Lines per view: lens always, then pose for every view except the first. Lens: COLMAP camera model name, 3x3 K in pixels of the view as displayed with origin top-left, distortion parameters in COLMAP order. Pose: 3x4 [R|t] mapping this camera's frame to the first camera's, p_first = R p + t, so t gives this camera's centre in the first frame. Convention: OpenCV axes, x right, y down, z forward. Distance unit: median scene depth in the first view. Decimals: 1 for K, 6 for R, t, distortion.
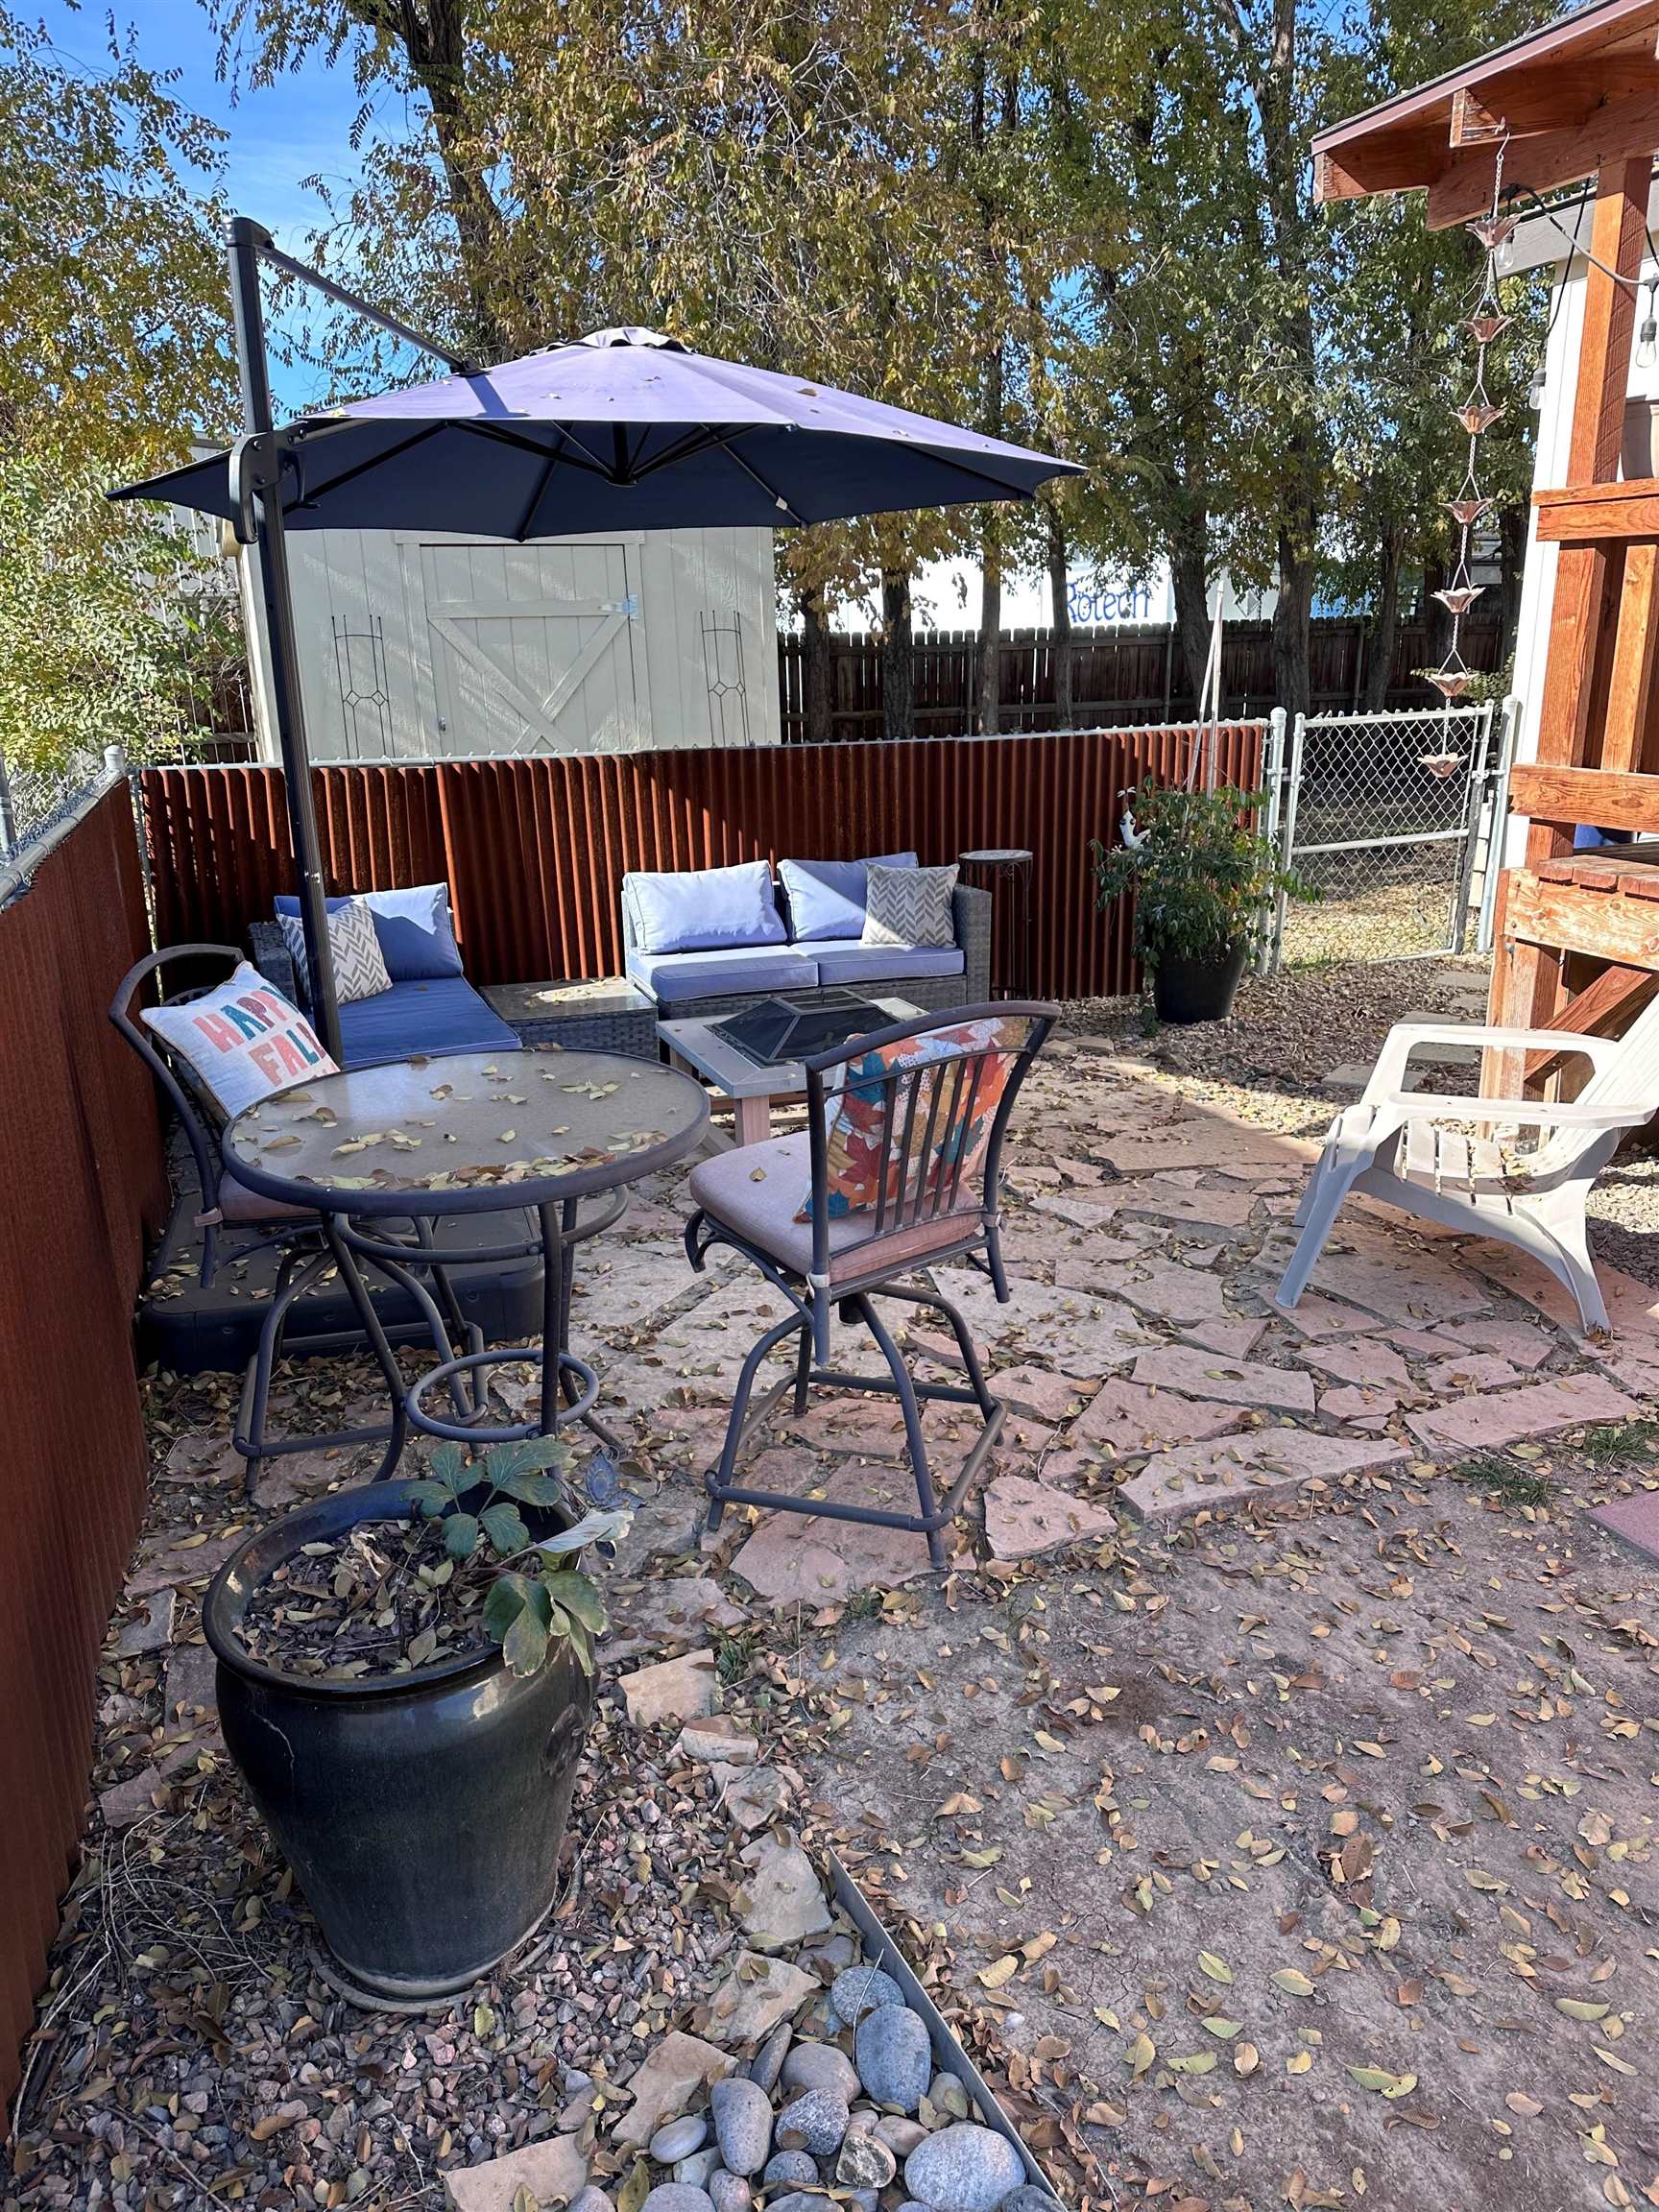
lens RADIAL K [[1573.7, 0, 826.5], [0, 1573.7, 1101.8], [0, 0, 1]] dist [0.066534, -0.106720]
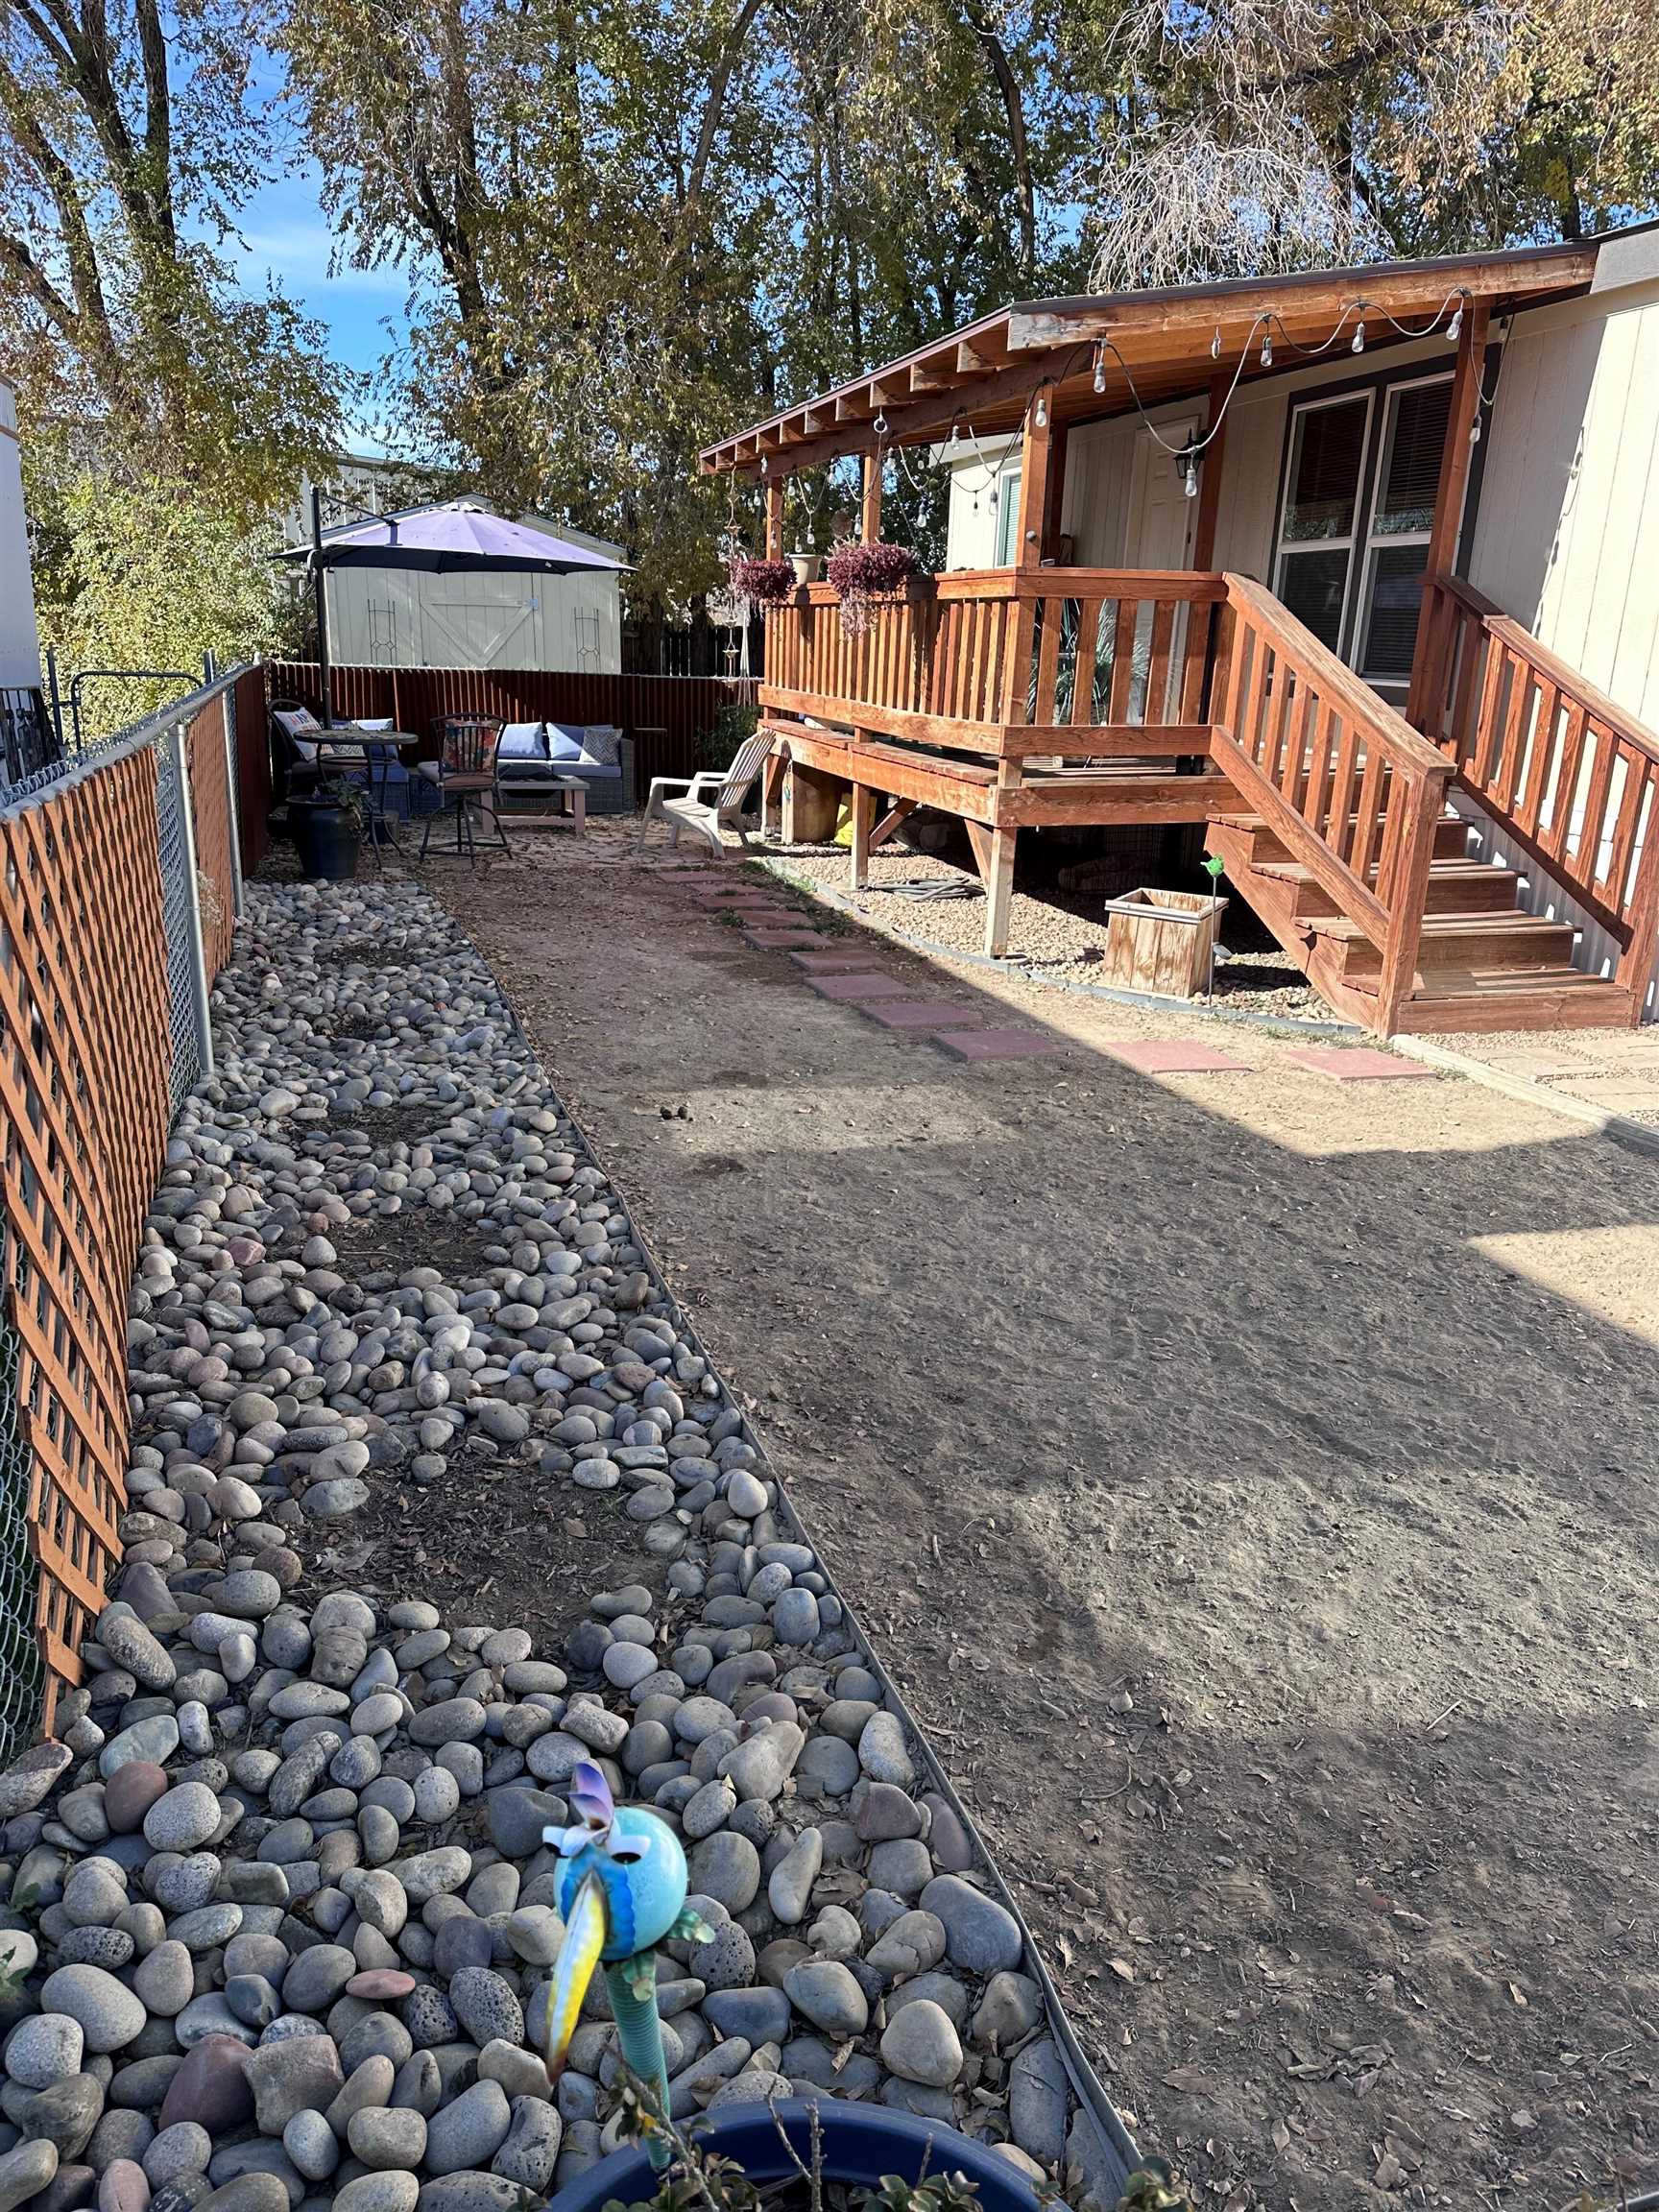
lens RADIAL K [[1573.7, 0, 826.5], [0, 1573.7, 1101.8], [0, 0, 1]] dist [0.066534, -0.106720]
pose [[0.996807, 0.070625, -0.037262, 0.485028], [-0.070394, 0.997491, 0.007467, 0.335547], [0.037696, -0.004820, 0.999278, -1.219186]]
